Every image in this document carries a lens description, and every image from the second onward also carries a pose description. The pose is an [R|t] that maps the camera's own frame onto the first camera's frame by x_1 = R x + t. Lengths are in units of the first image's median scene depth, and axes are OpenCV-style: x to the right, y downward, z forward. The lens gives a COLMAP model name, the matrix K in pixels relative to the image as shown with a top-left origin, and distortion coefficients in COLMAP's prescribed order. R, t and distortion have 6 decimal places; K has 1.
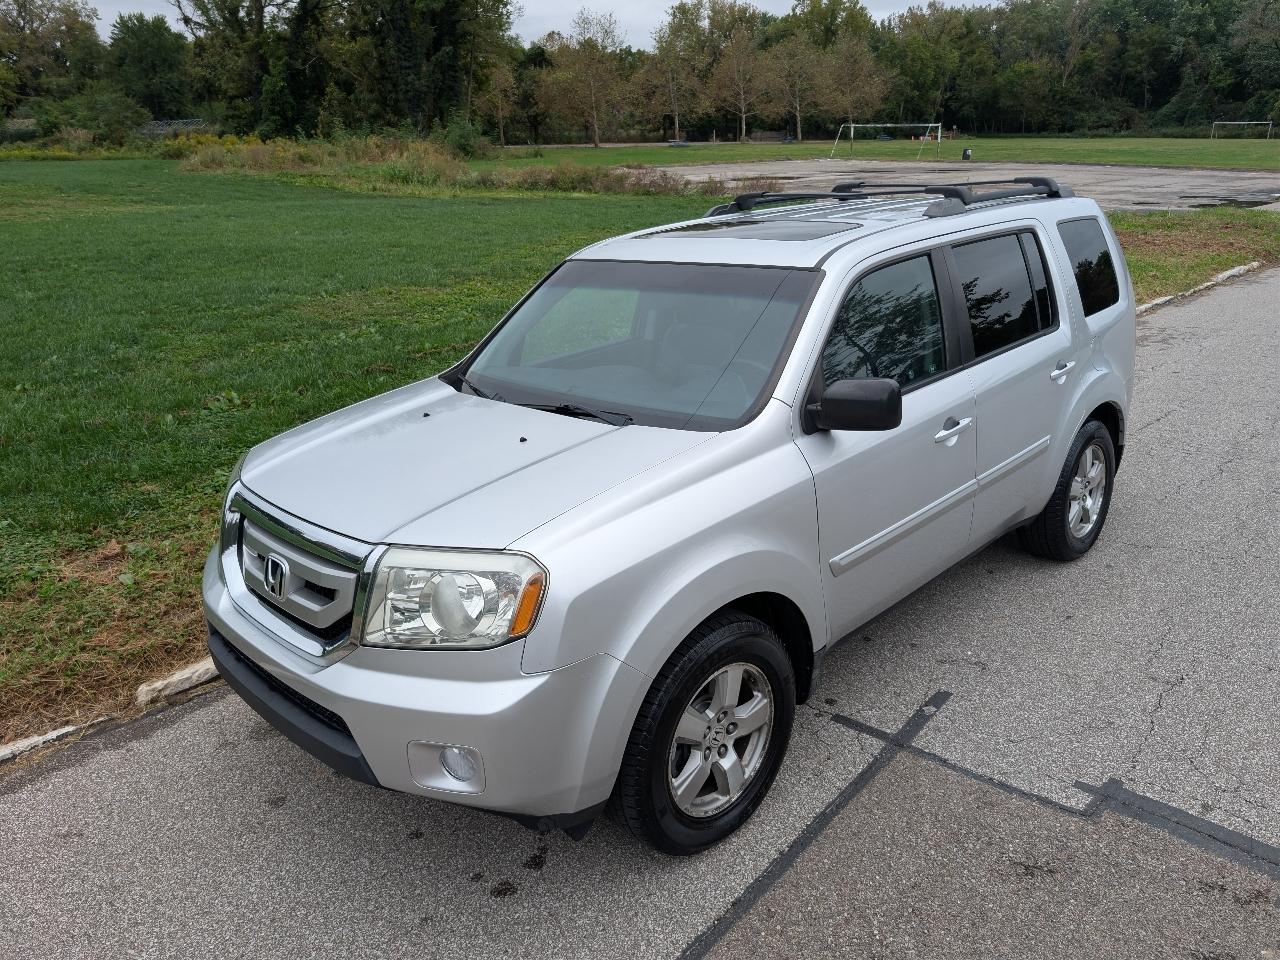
lens RADIAL K [[925.6, 0, 655.4], [0, 925.6, 474.8], [0, 0, 1]] dist [0.027196, -0.025228]
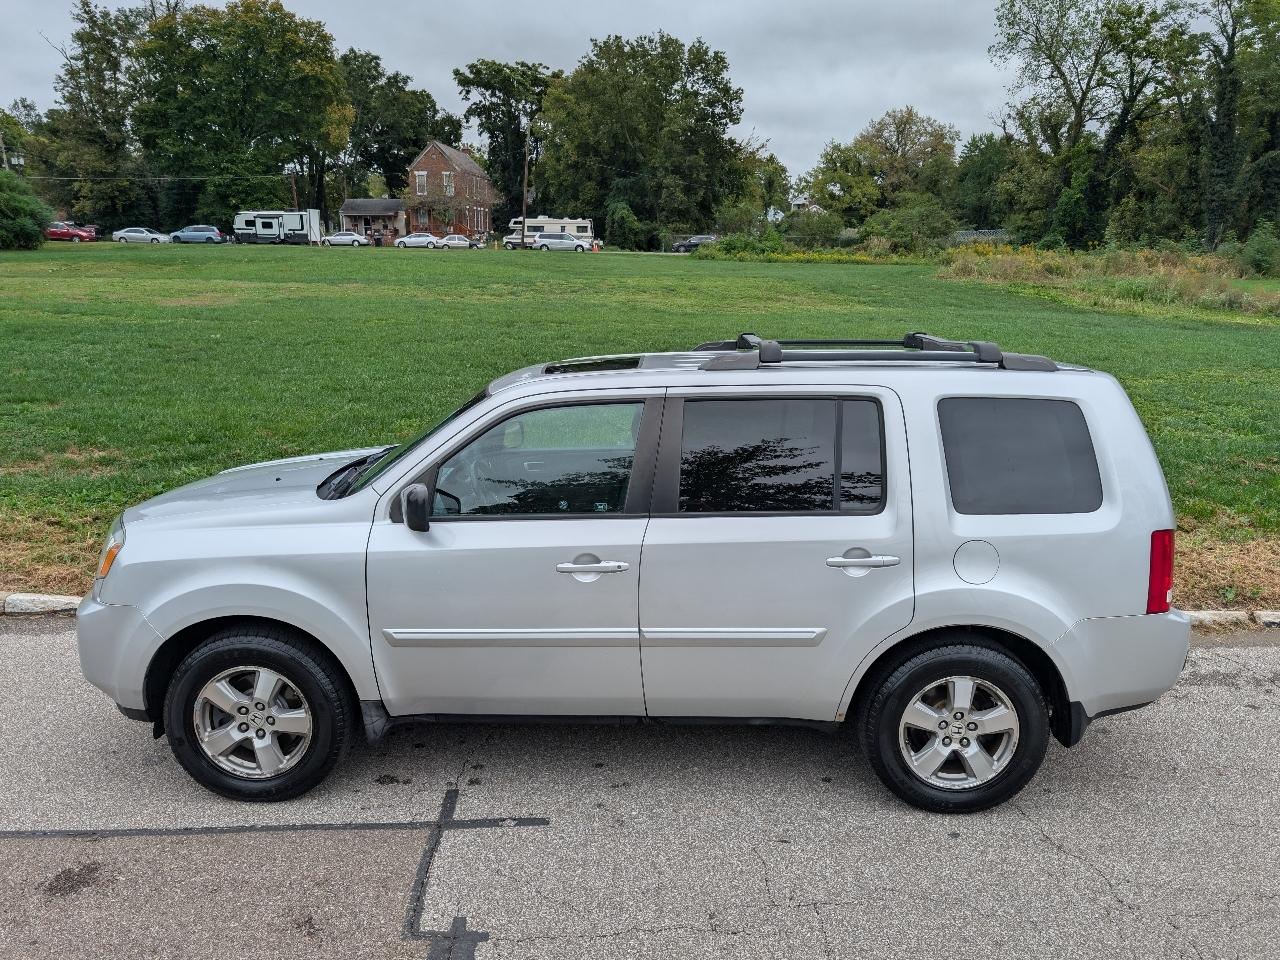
lens RADIAL K [[959.1, 0, 649.2], [0, 959.1, 482.3], [0, 0, 1]] dist [0.030217, -0.025347]
pose [[0.688592, 0.193722, -0.698794, 0.065091], [-0.266688, 0.963773, 0.004386, -0.009728], [0.674329, 0.183340, 0.715309, 0.015807]]
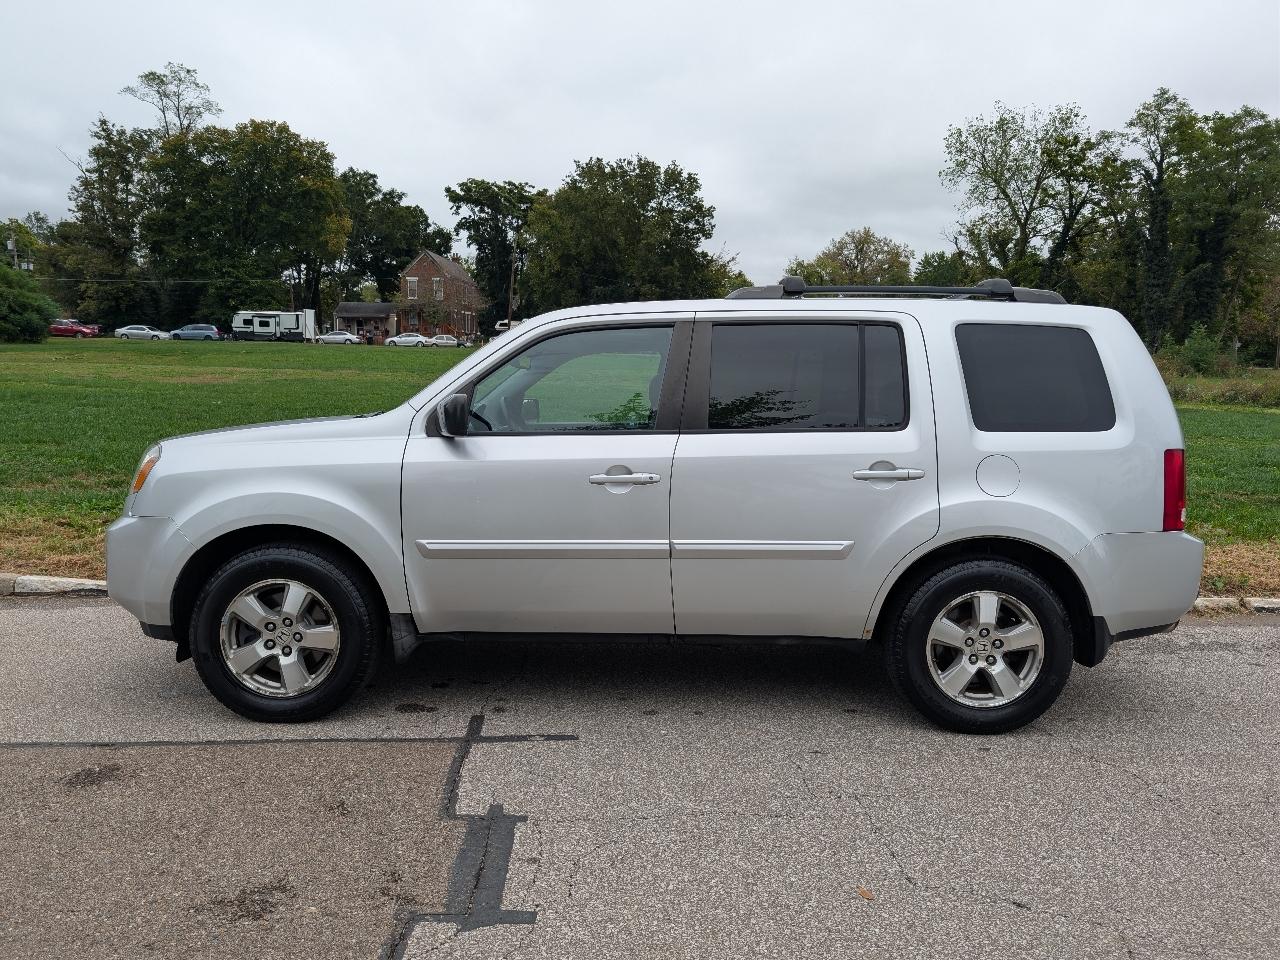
lens RADIAL K [[925.6, 0, 644.2], [0, 925.6, 478.0], [0, 0, 1]] dist [0.027196, -0.025228]
pose [[0.703444, 0.120564, -0.700451, 0.063882], [-0.270569, 0.956730, -0.107050, 0.003288], [0.657236, 0.264825, 0.705627, 0.016532]]
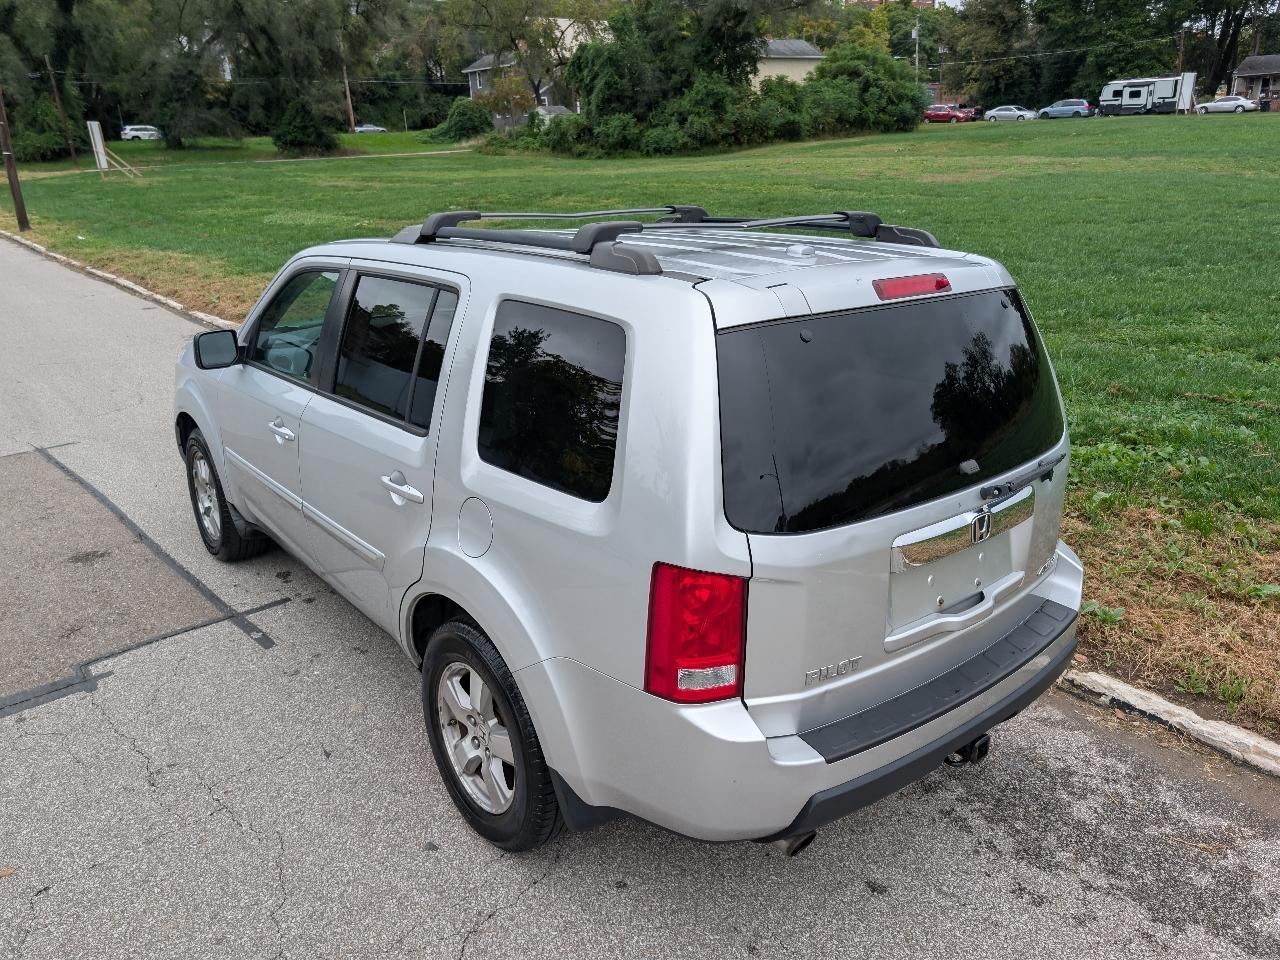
lens RADIAL K [[925.6, 0, 639.3], [0, 925.6, 477.0], [0, 0, 1]] dist [0.027196, -0.025228]
pose [[-0.113492, 0.361425, -0.925468, 0.076356], [-0.305798, 0.873561, 0.378655, -0.031702], [0.945308, 0.325981, 0.011381, 0.083148]]
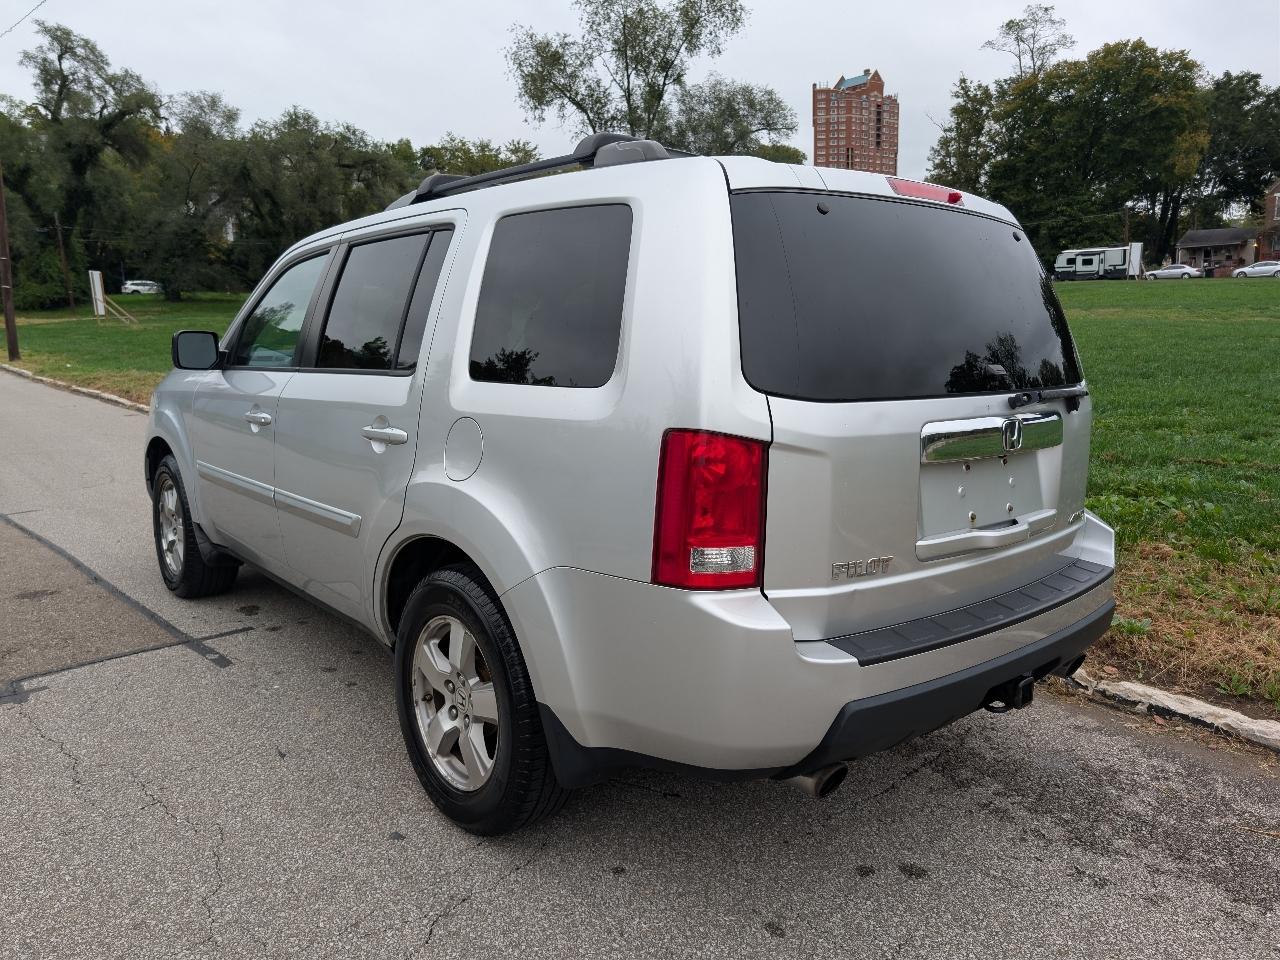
lens RADIAL K [[925.6, 0, 644.8], [0, 925.6, 469.4], [0, 0, 1]] dist [0.027196, -0.025228]
pose [[-0.090212, 0.195707, -0.976504, 0.076302], [-0.317883, 0.923556, 0.214462, -0.020666], [0.943828, 0.329762, -0.021104, 0.085752]]
